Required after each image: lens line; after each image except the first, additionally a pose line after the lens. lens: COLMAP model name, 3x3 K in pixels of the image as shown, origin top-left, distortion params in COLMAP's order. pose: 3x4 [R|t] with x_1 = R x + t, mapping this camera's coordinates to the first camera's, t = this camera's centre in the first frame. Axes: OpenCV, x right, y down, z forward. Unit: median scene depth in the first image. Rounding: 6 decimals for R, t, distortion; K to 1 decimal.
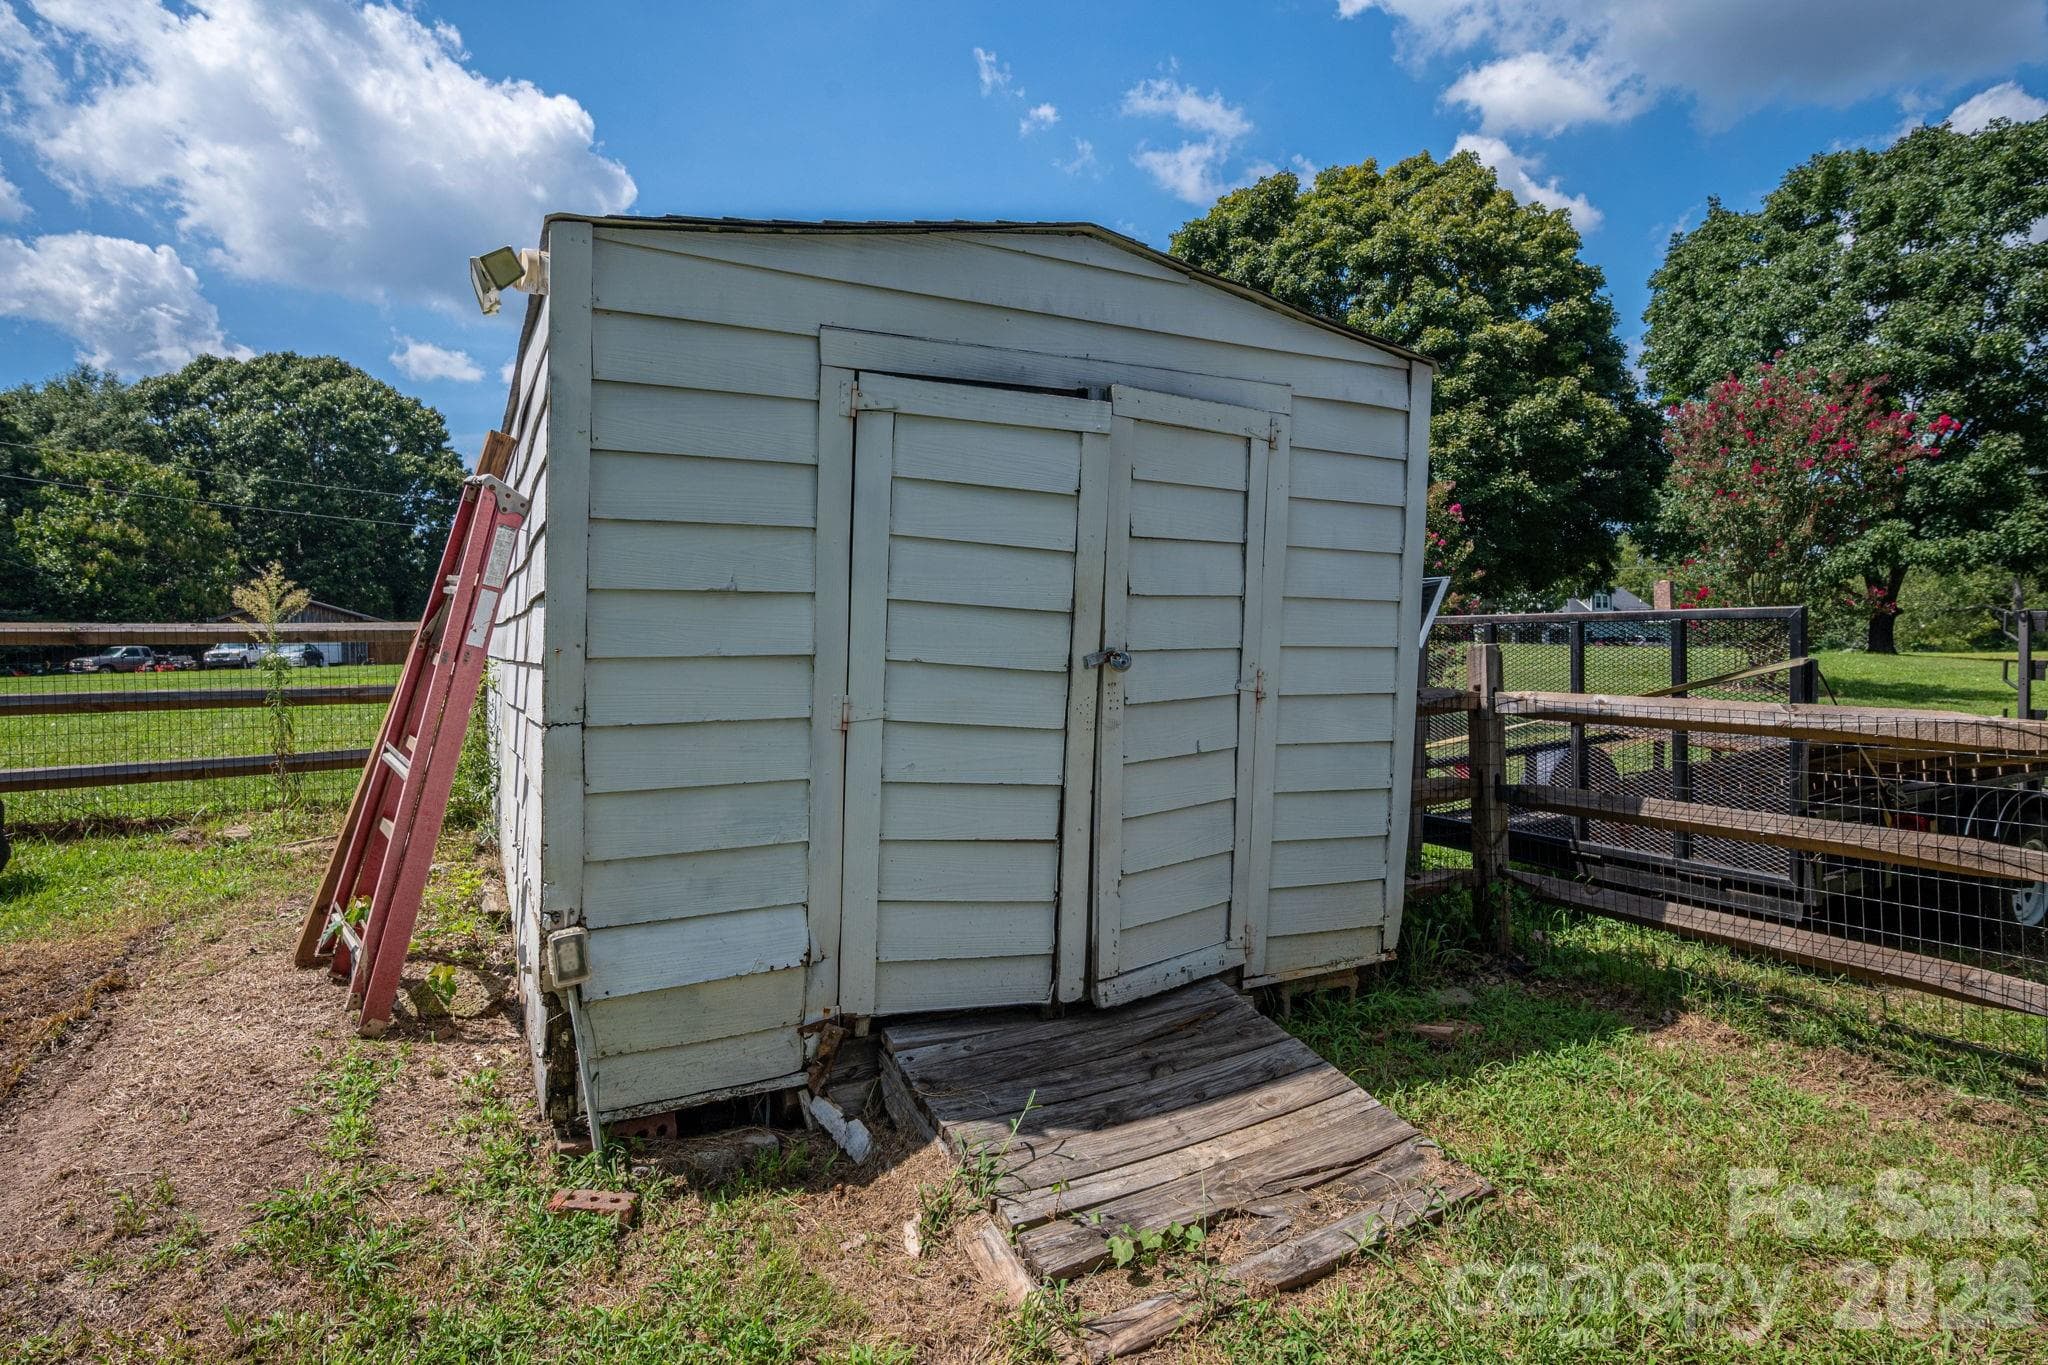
lens RADIAL K [[1037.4, 0, 1021.9], [0, 1037.4, 664.9], [0, 0, 1]] dist [-0.002372, 0.000231]
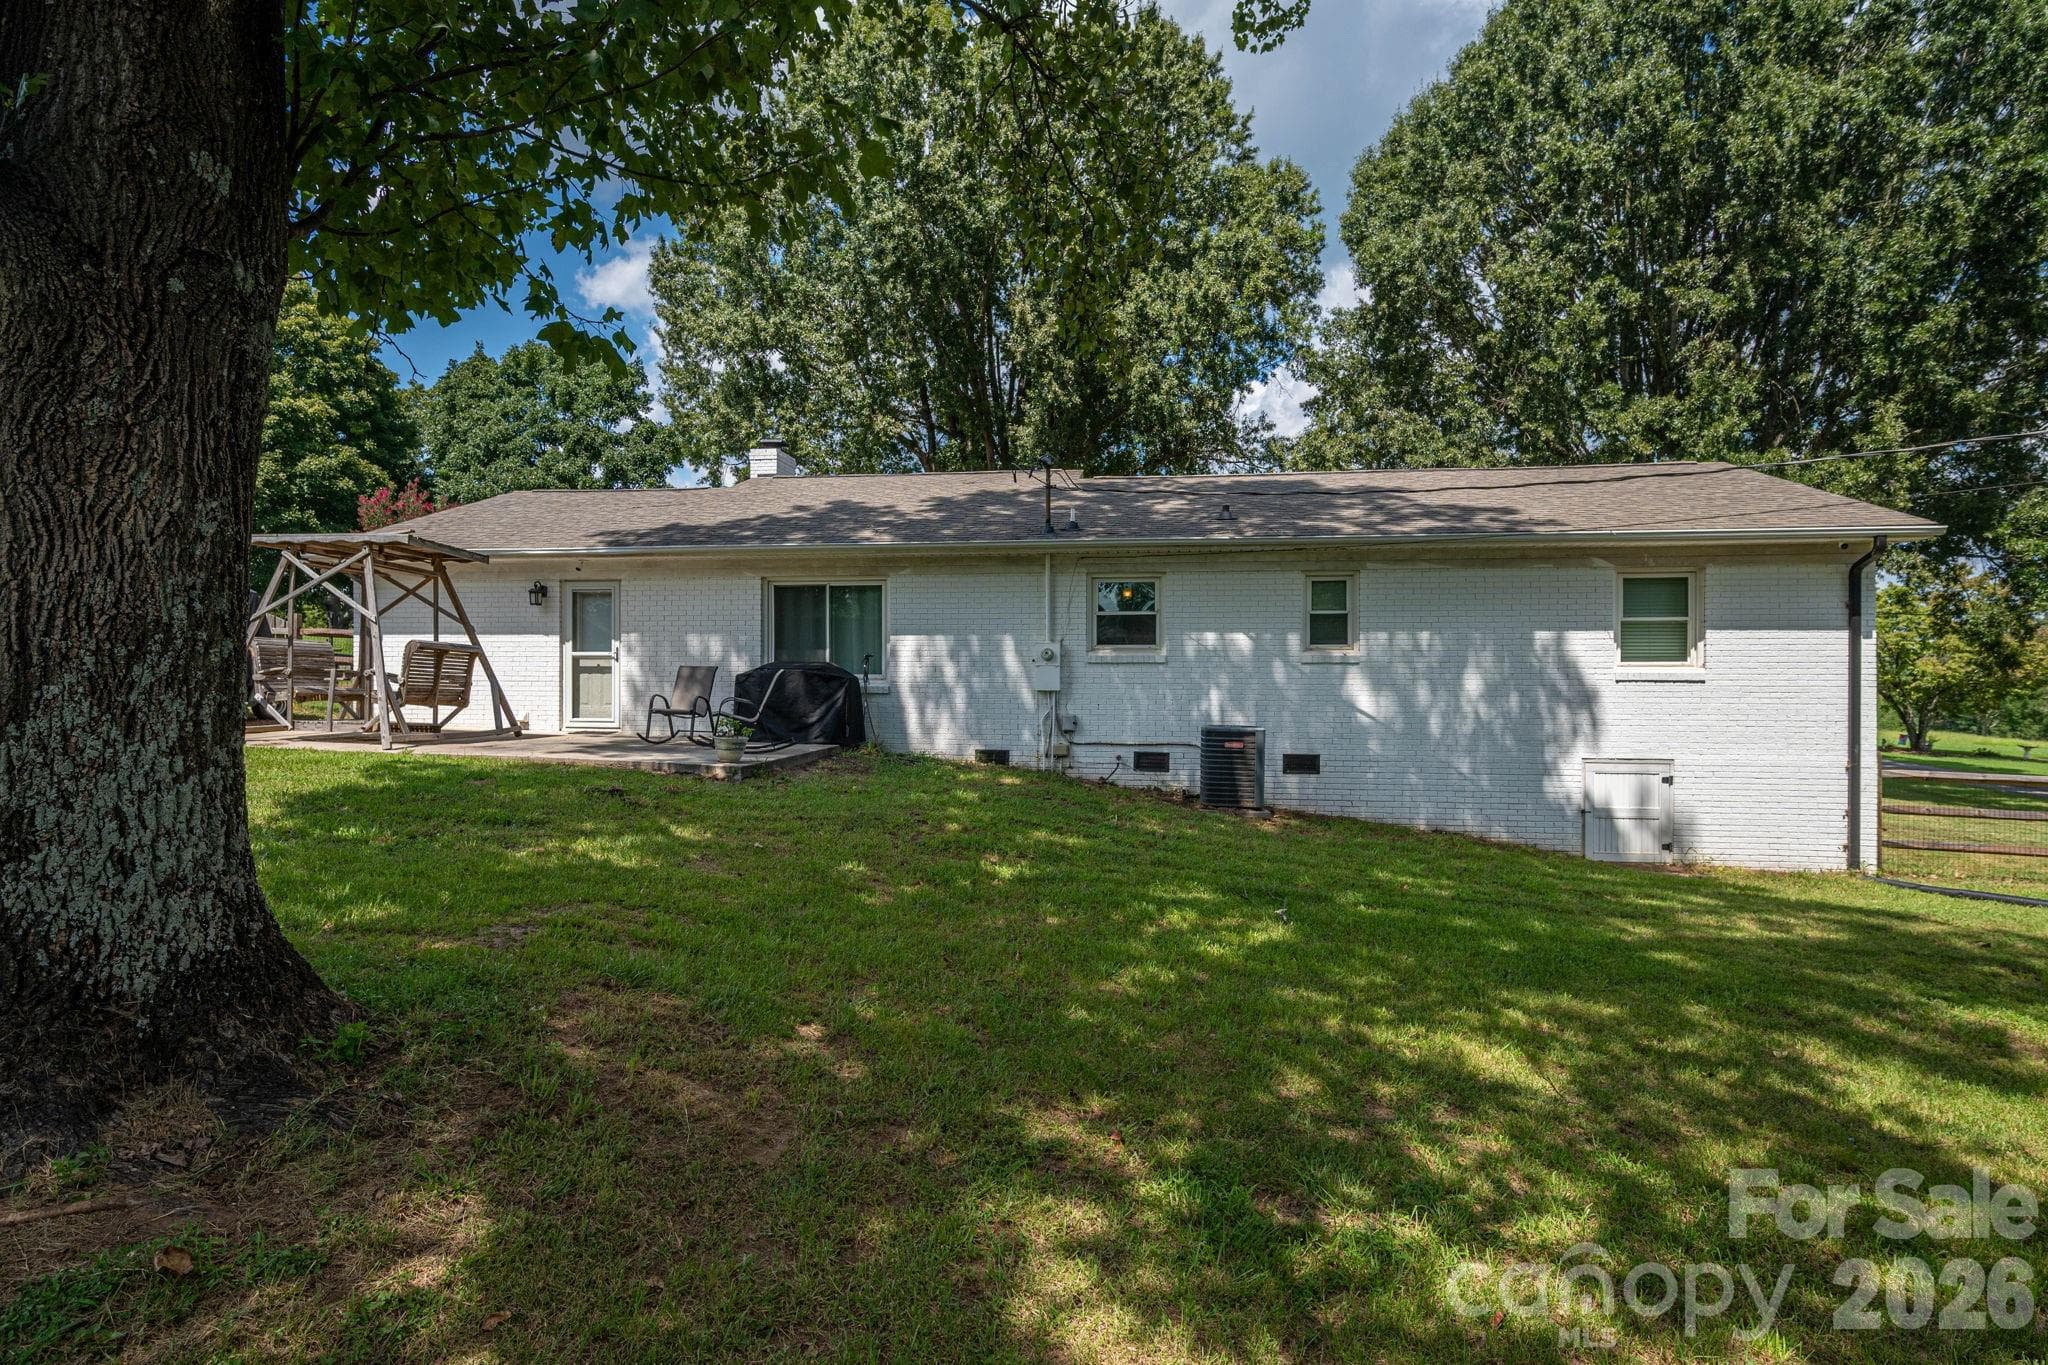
lens RADIAL K [[1031.0, 0, 1027.6], [0, 1031.0, 649.9], [0, 0, 1]] dist [-0.001825, -0.000587]
pose [[0.573279, 0.043490, 0.818205, -0.084354], [-0.024080, 0.999053, -0.036231, 0.029016], [-0.819006, 0.001068, 0.573783, -0.571938]]
